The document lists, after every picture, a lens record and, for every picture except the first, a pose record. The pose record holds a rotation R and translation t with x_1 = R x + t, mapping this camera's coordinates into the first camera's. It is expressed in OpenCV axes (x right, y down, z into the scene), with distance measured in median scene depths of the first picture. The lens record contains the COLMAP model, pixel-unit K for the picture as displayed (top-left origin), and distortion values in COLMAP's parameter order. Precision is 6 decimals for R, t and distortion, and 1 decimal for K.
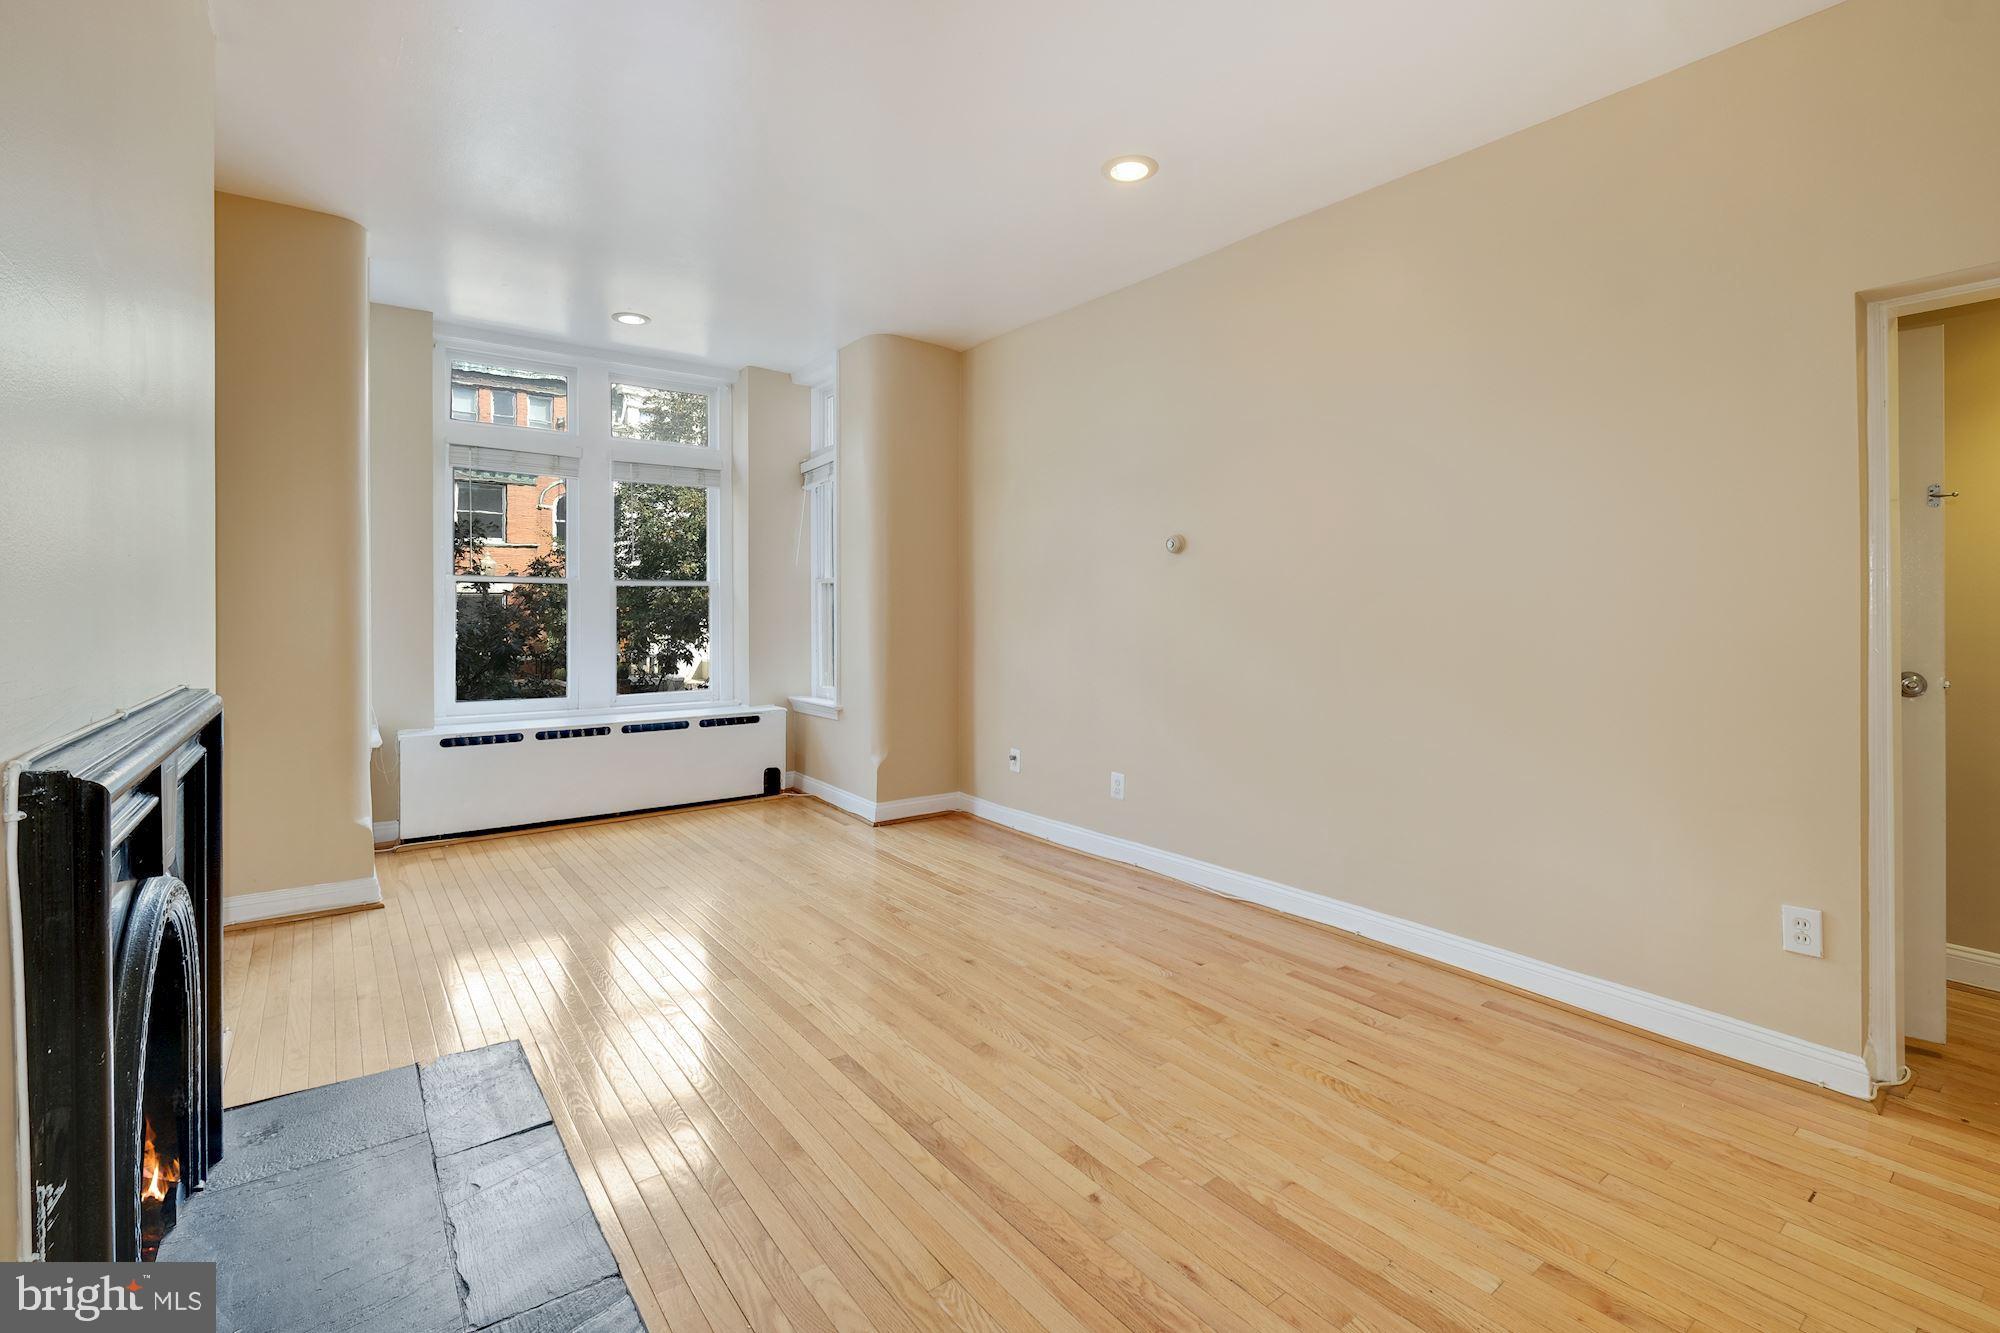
lens RADIAL K [[886.4, 0, 996.5], [0, 886.4, 617.2], [0, 0, 1]] dist [0.002326, -0.000031]
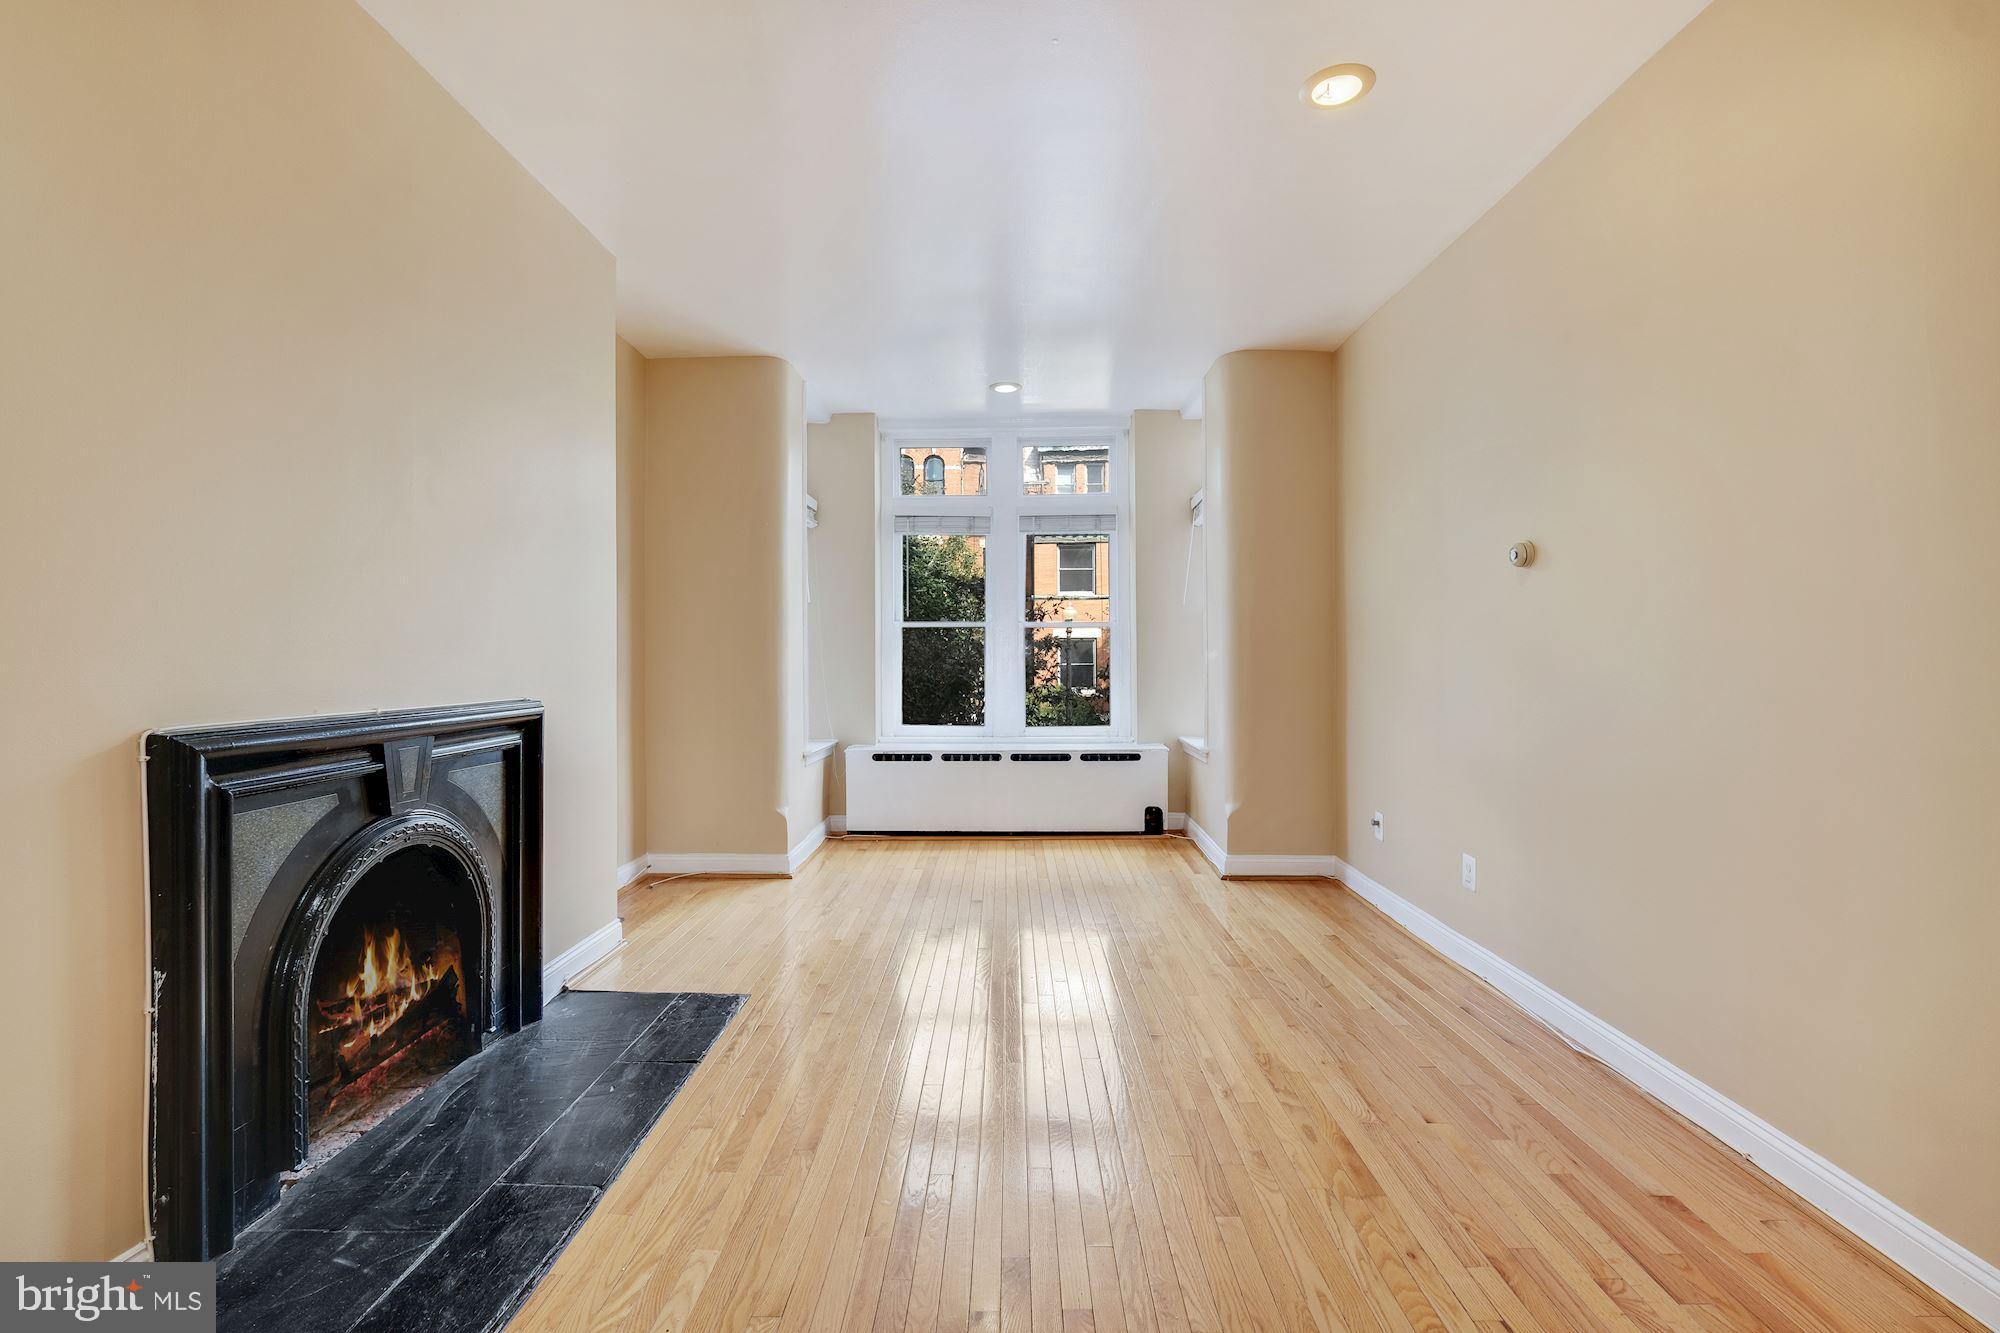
lens RADIAL K [[877.0, 0, 998.2], [0, 877.0, 652.6], [0, 0, 1]] dist [-0.002365, -0.000578]
pose [[0.788551, -0.004508, -0.614953, 0.279841], [-0.000914, 0.999963, -0.008502, 0.005790], [0.614969, 0.007266, 0.788518, 0.142938]]
